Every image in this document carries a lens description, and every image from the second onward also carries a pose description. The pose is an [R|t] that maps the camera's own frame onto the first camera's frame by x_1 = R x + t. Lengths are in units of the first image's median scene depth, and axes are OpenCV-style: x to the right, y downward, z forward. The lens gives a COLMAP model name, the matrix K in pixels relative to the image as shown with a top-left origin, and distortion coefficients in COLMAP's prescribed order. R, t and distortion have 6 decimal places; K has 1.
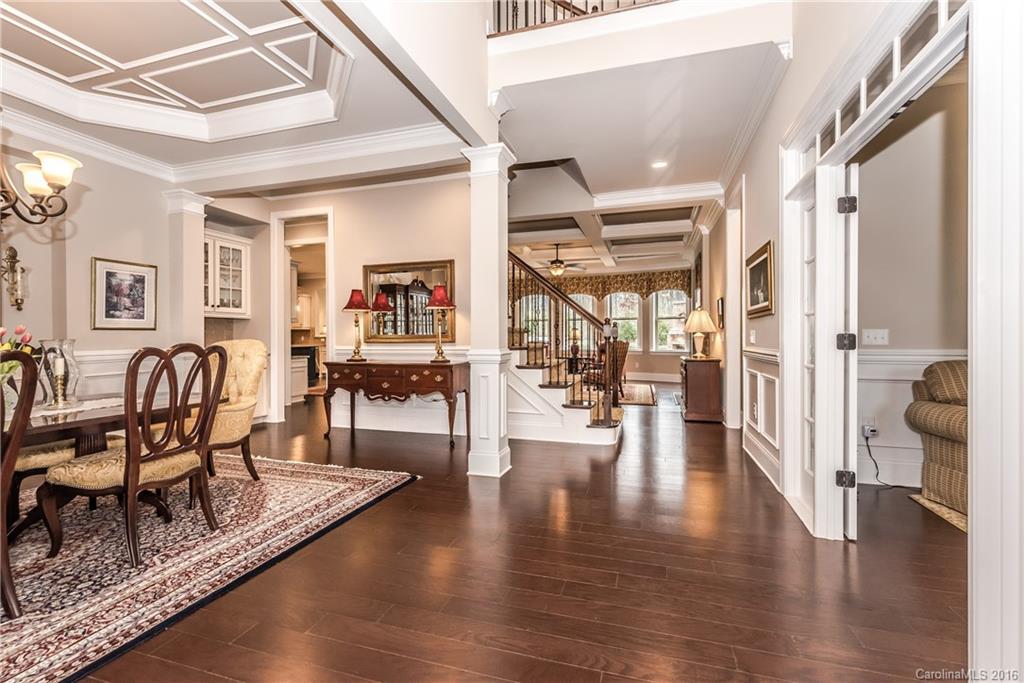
lens RADIAL K [[440.3, 0, 525.7], [0, 440.3, 333.6], [0, 0, 1]] dist [-0.000619, -0.000096]
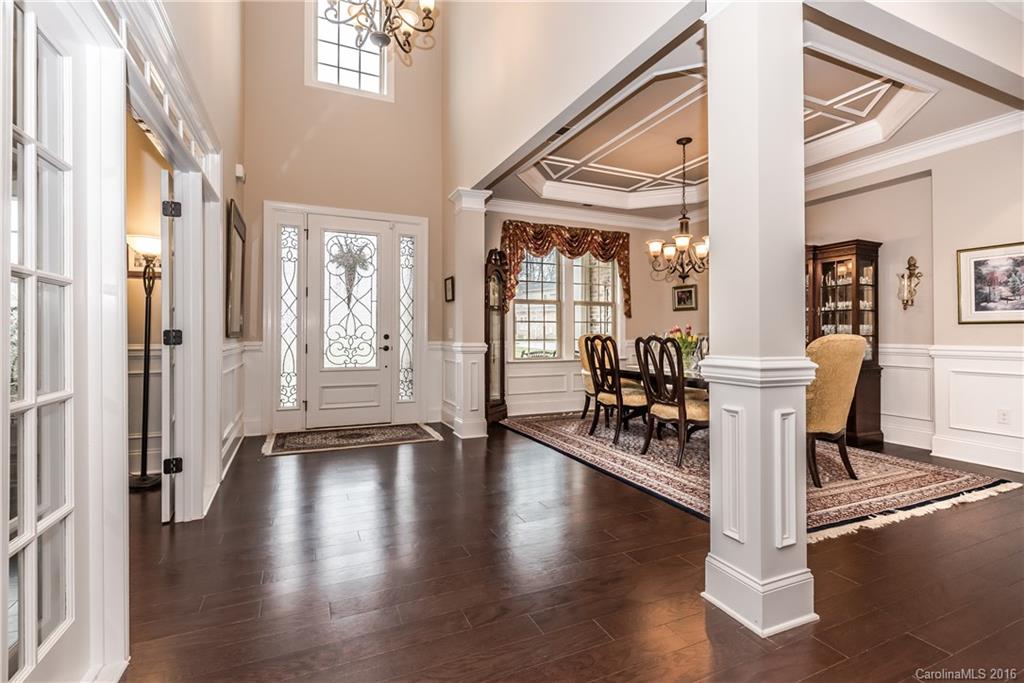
lens RADIAL K [[440.3, 0, 525.7], [0, 440.3, 333.6], [0, 0, 1]] dist [-0.000619, -0.000096]
pose [[-0.722264, 0.010097, -0.691544, 0.383942], [0.005629, 0.999946, 0.008721, -0.001222], [0.691595, 0.002406, -0.722282, 1.014446]]
